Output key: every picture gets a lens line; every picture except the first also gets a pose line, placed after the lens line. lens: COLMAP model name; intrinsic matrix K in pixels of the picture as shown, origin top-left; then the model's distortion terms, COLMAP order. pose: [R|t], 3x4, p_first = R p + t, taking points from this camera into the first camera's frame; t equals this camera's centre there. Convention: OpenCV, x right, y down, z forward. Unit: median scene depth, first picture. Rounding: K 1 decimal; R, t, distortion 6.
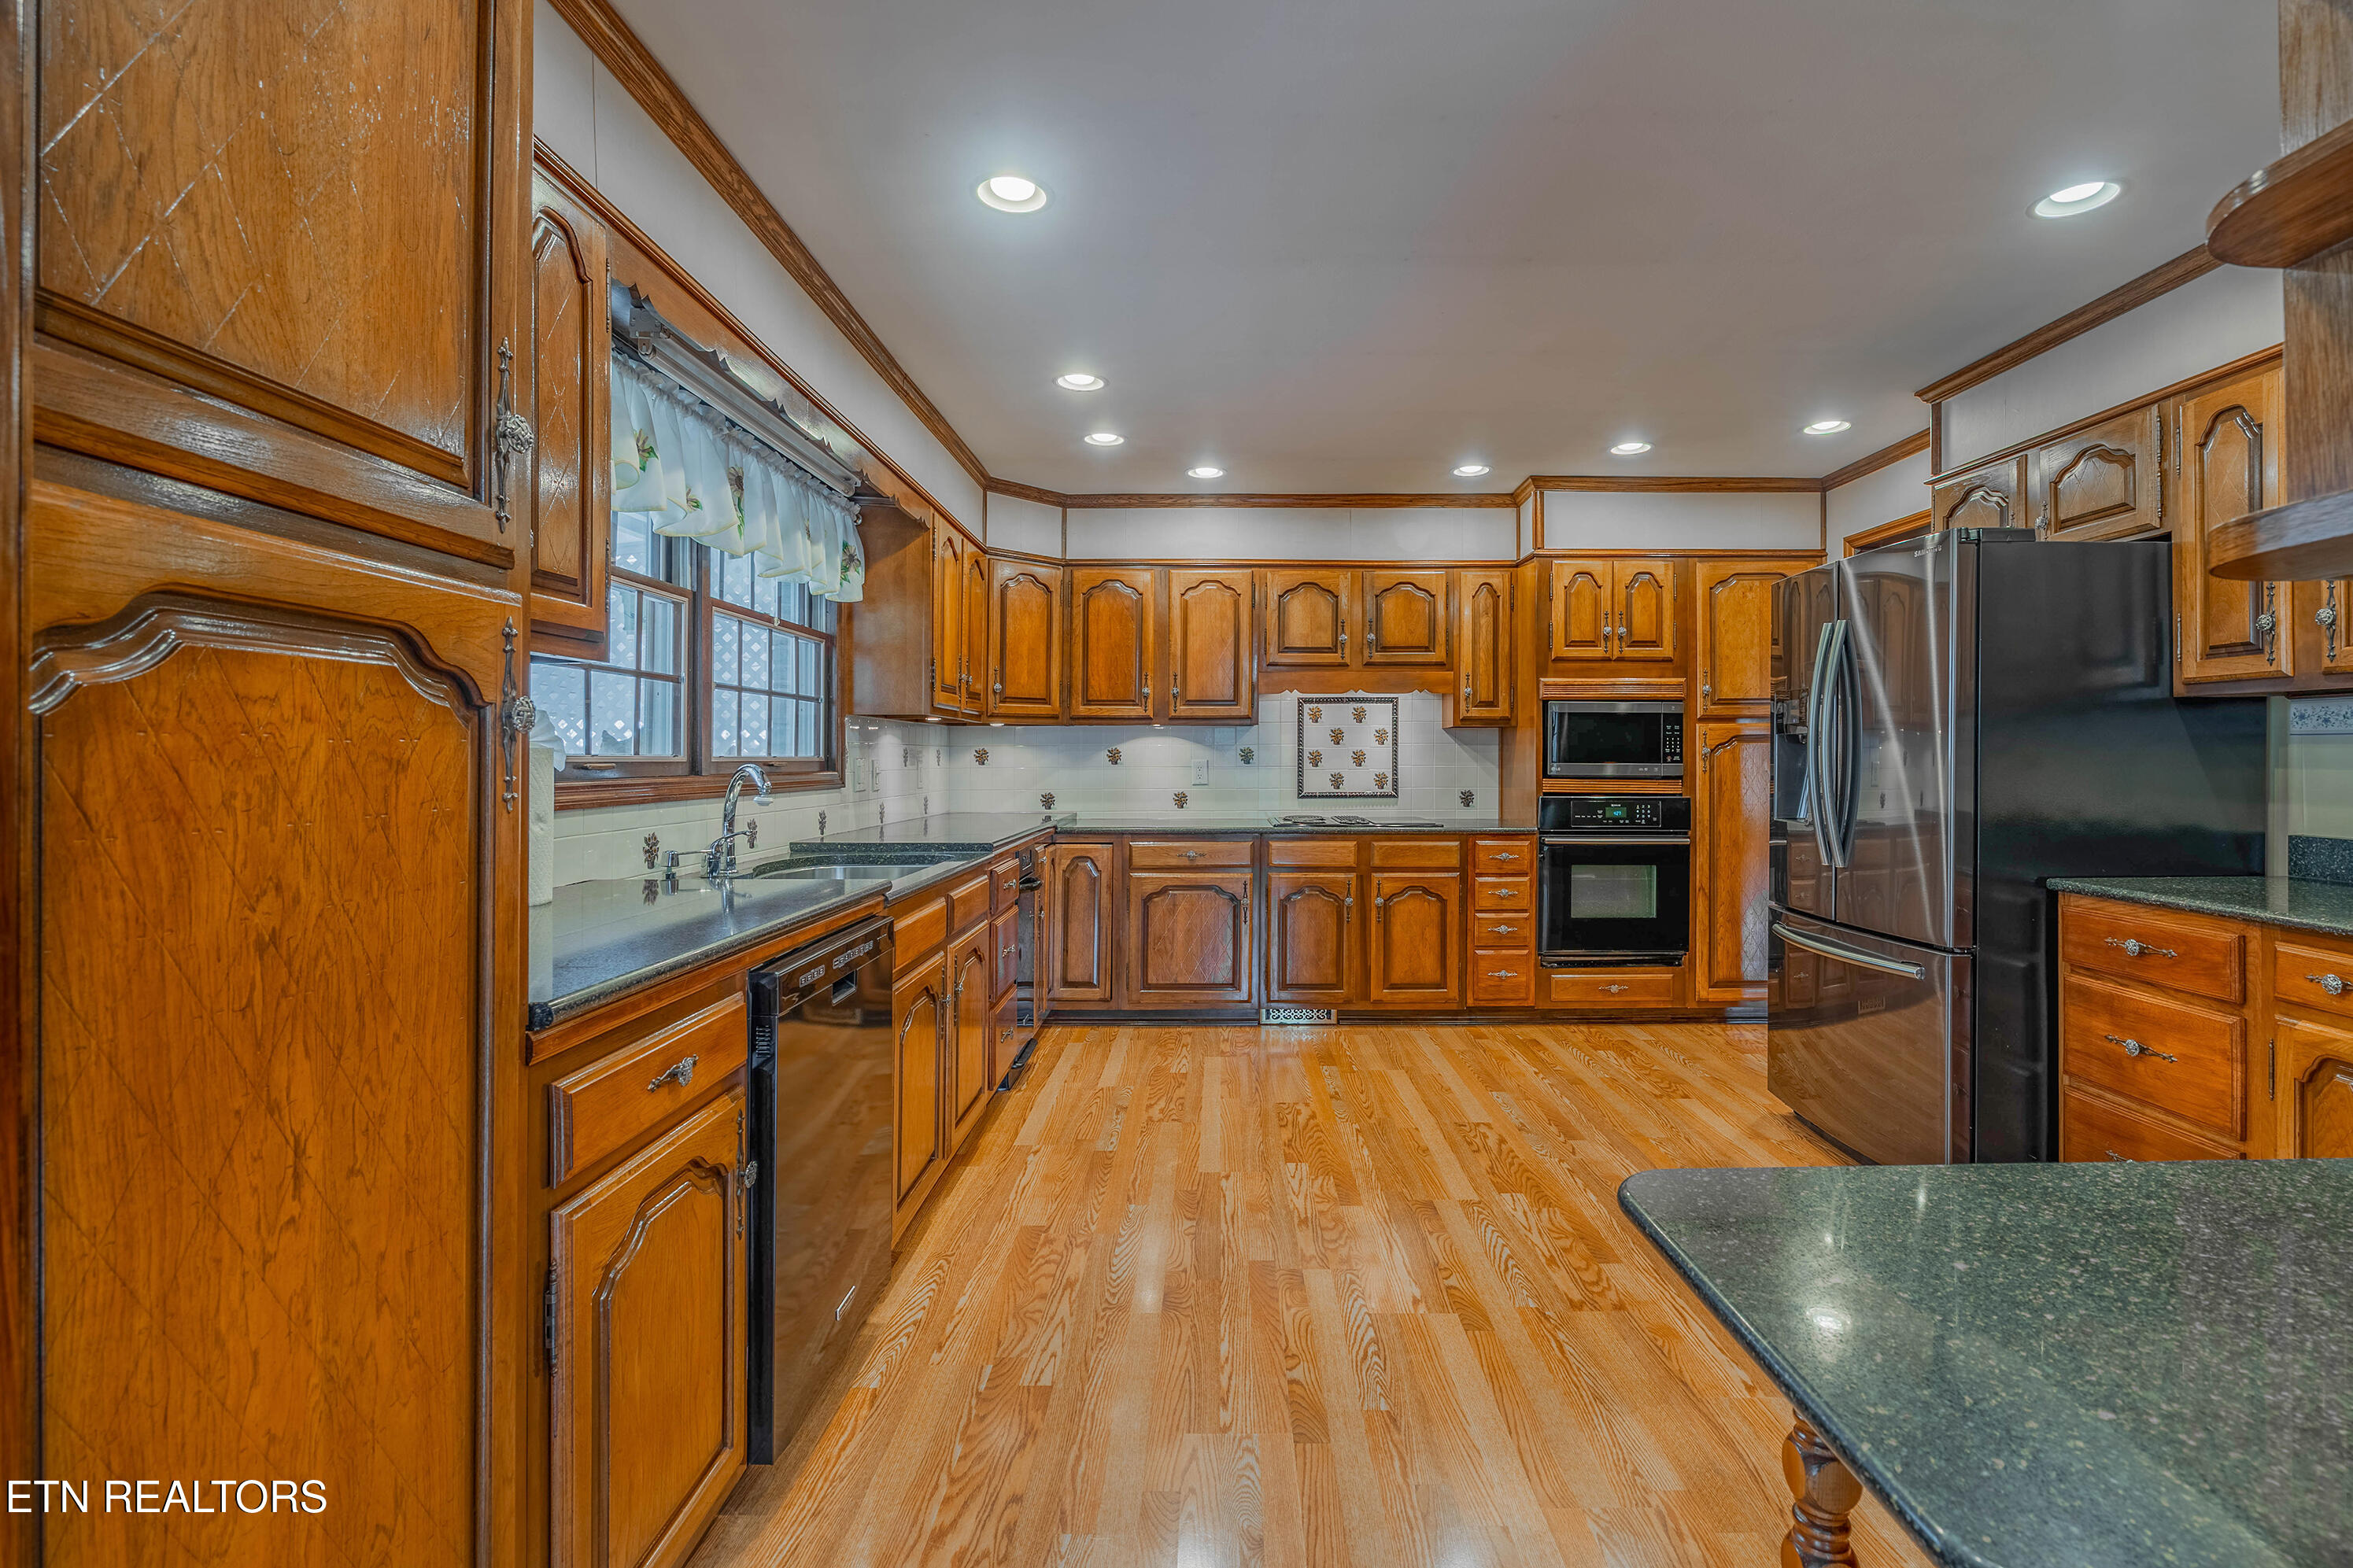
lens RADIAL K [[1089.7, 0, 1204.7], [0, 1089.7, 745.1], [0, 0, 1]] dist [-0.002685, -0.001334]
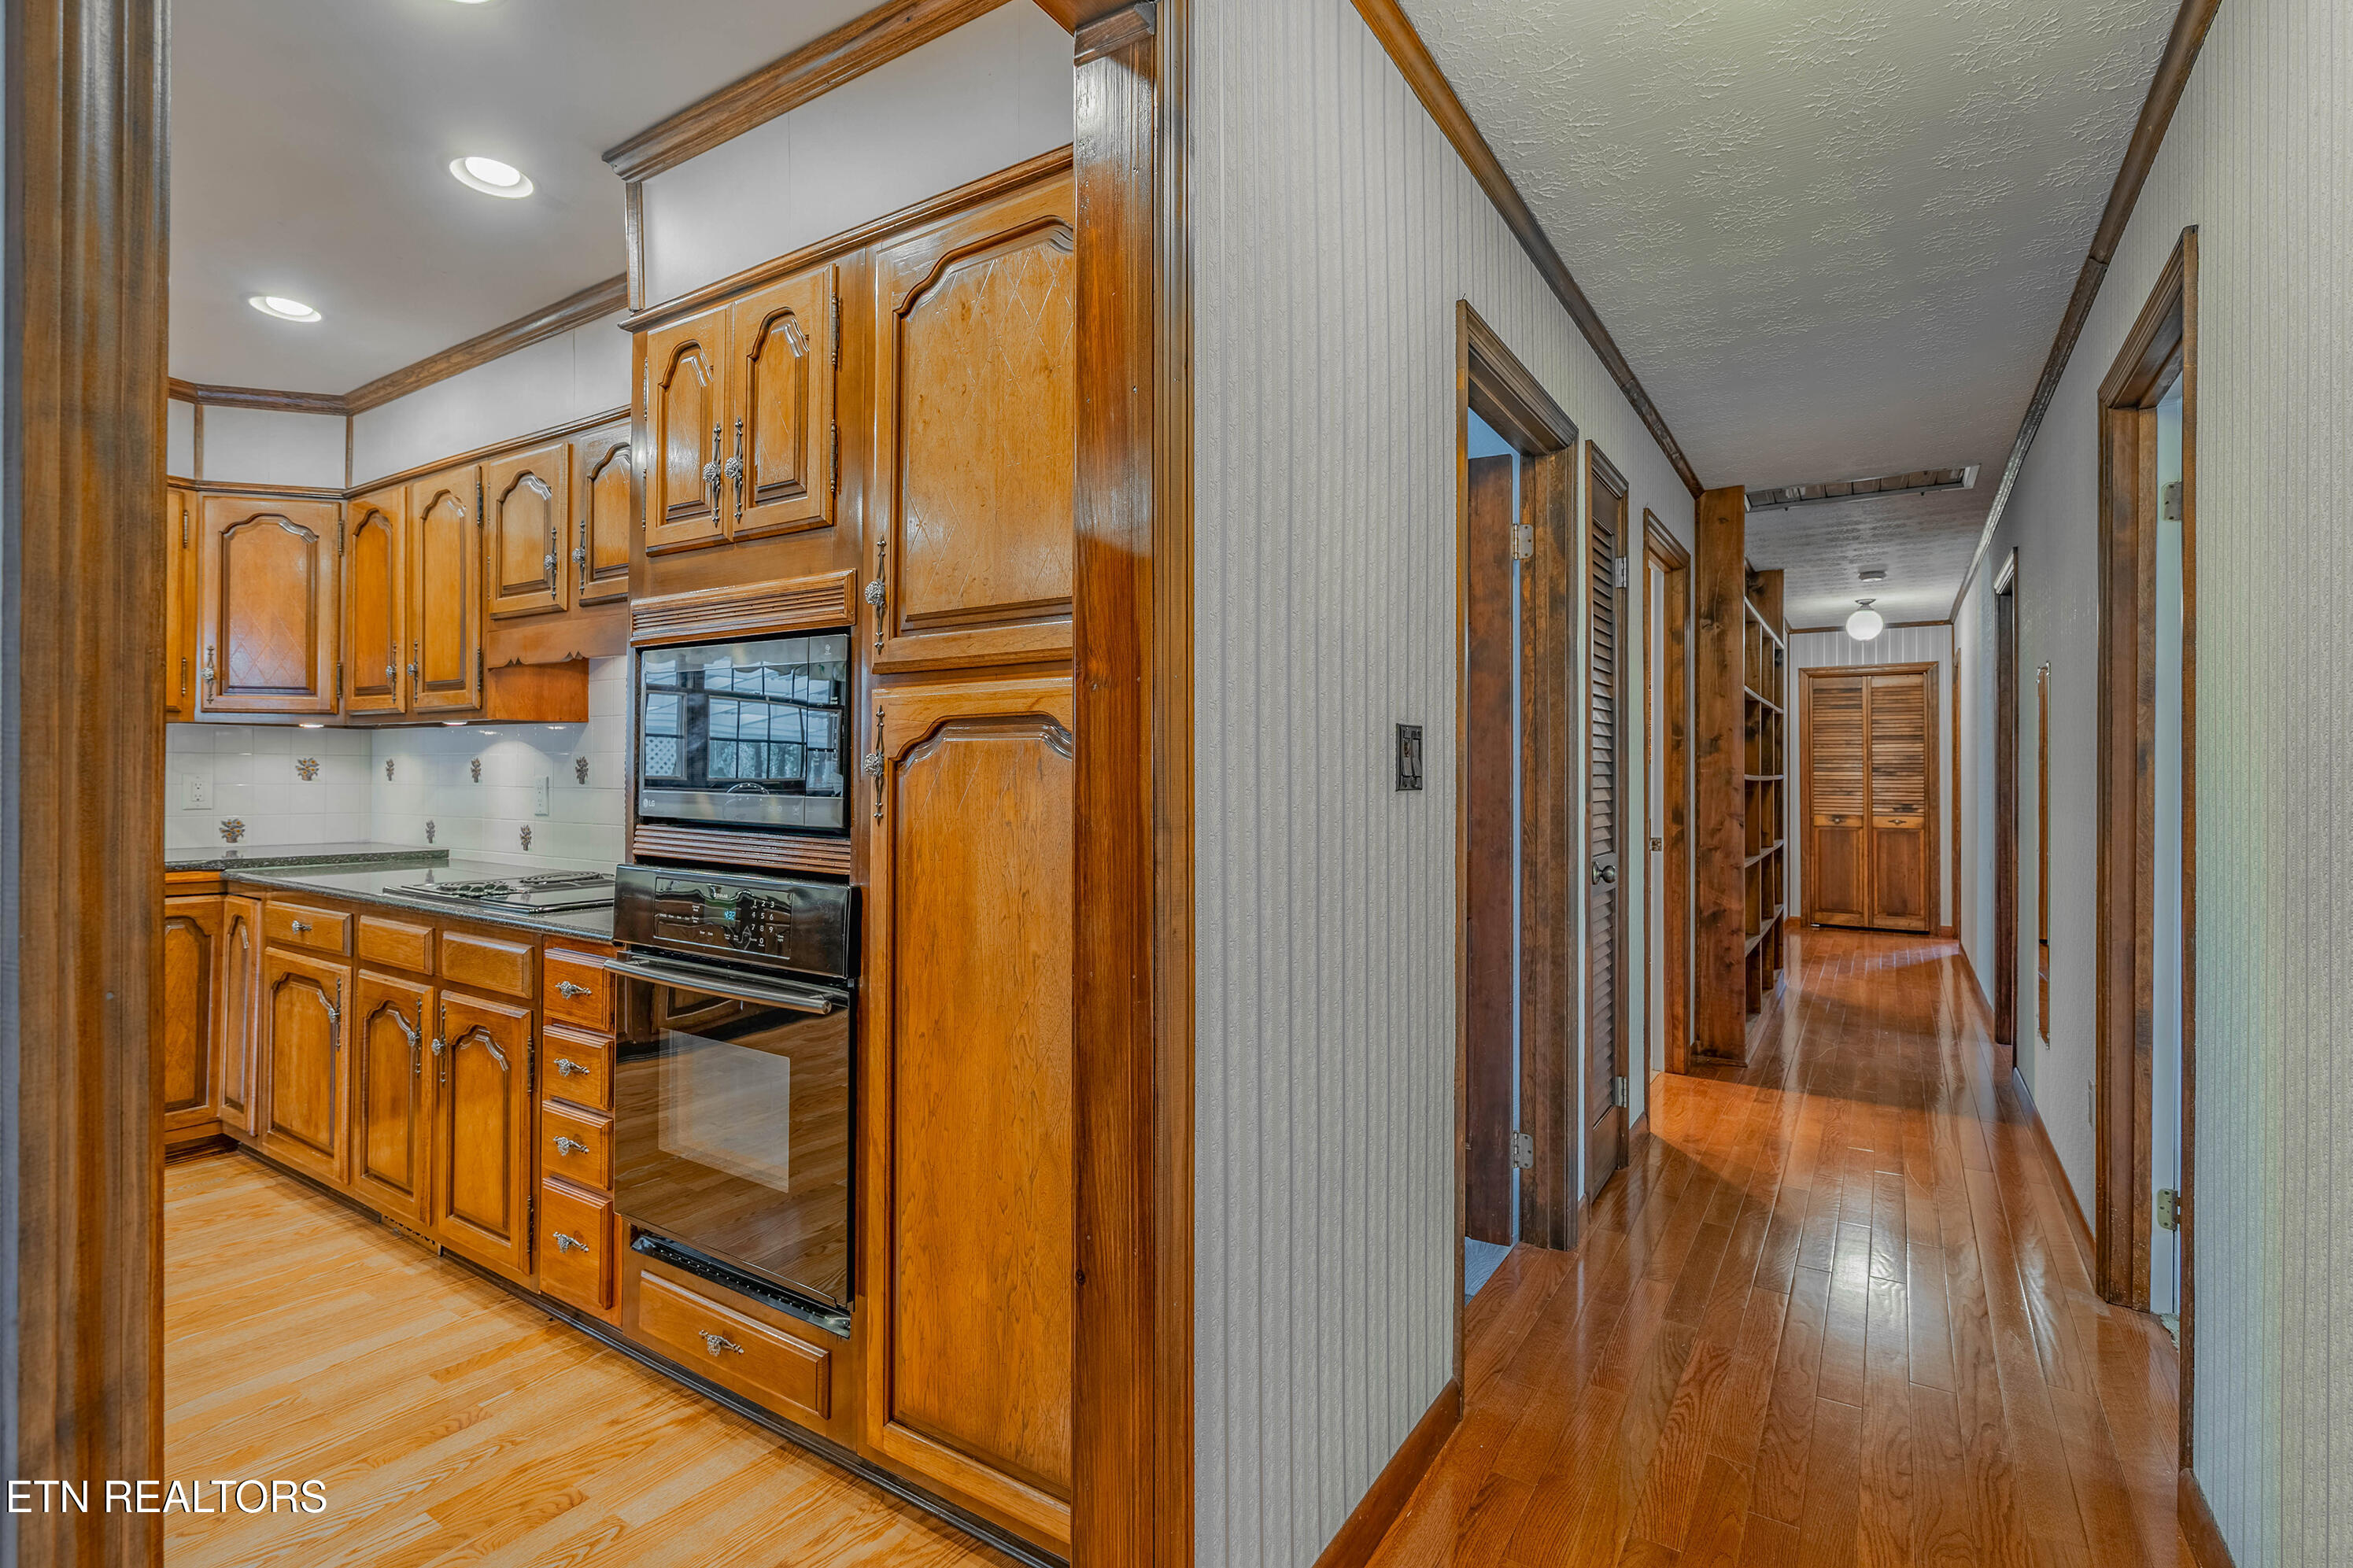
lens RADIAL K [[1089.7, 0, 1165.3], [0, 1089.7, 757.5], [0, 0, 1]] dist [-0.002685, -0.001334]
pose [[0.835096, 0.000340, -0.550105, 0.739140], [-0.004665, 0.999968, -0.006465, 0.005107], [0.550085, 0.007965, 0.835071, 0.747356]]
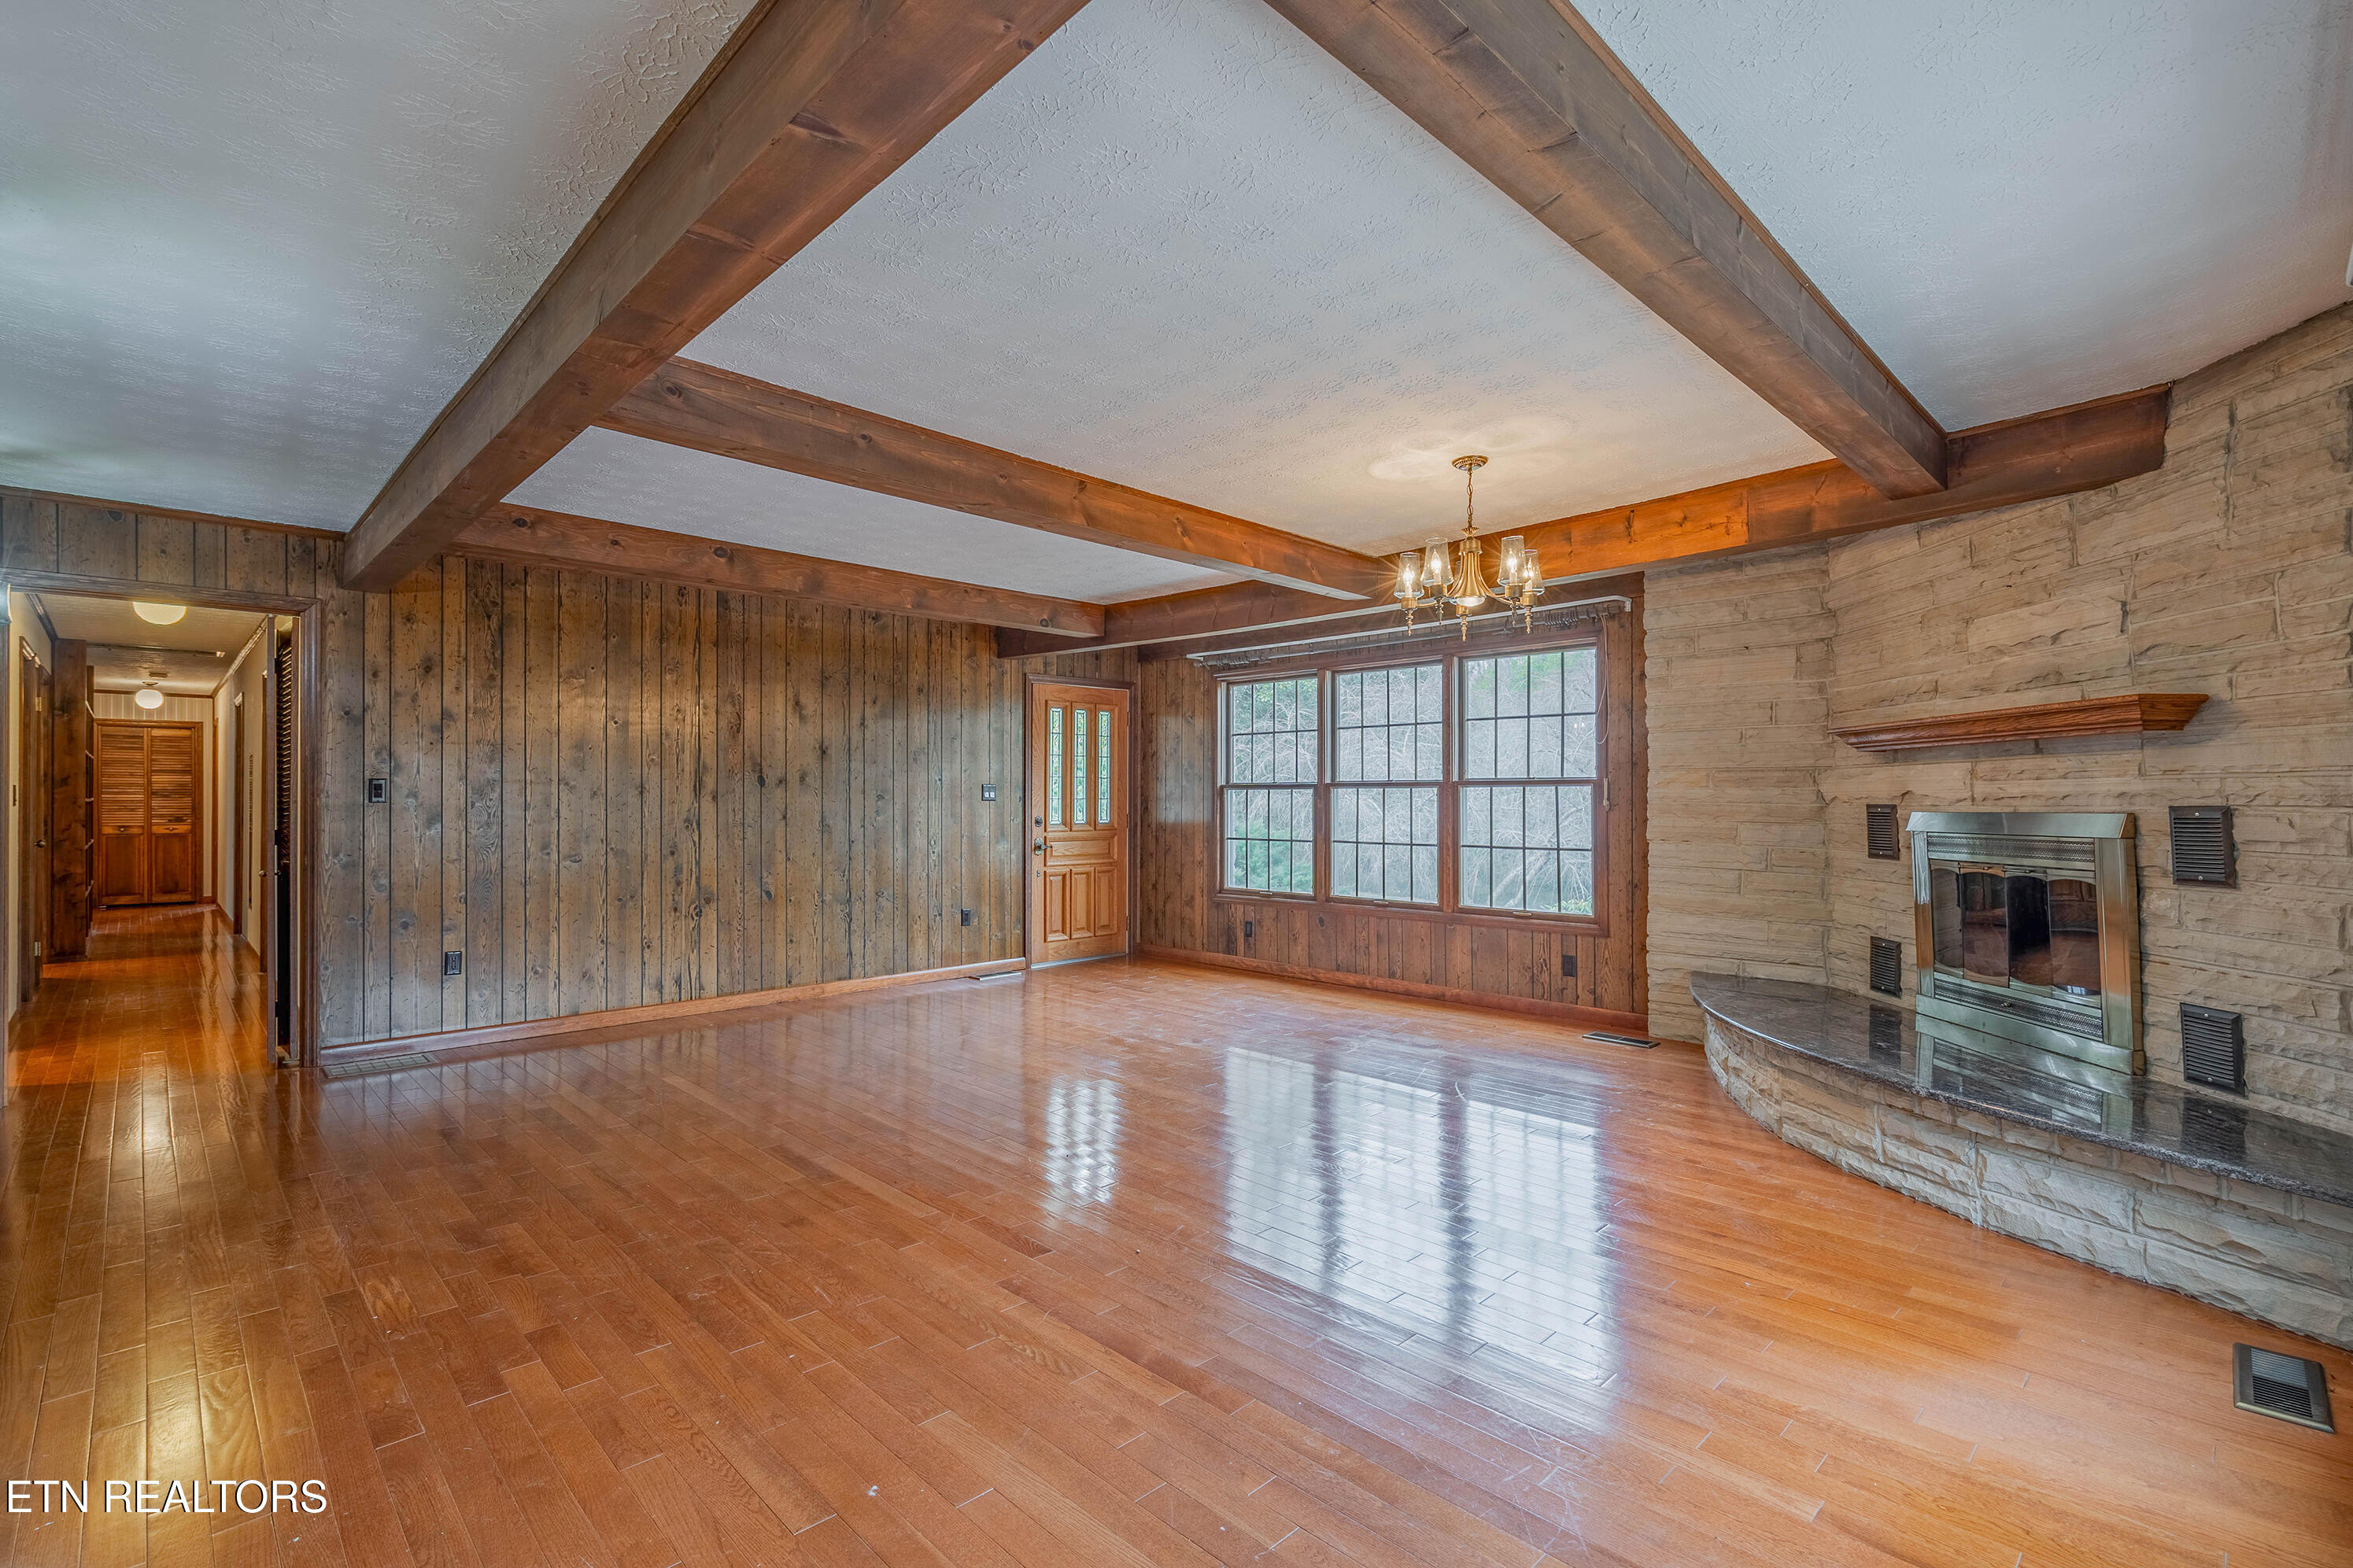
lens RADIAL K [[1089.7, 0, 1215.5], [0, 1089.7, 804.1], [0, 0, 1]] dist [-0.002685, -0.001334]
pose [[0.706176, 0.003220, 0.708029, 0.687013], [-0.010786, 0.999923, 0.006210, -0.008875], [-0.707954, -0.012022, 0.706156, -0.655347]]
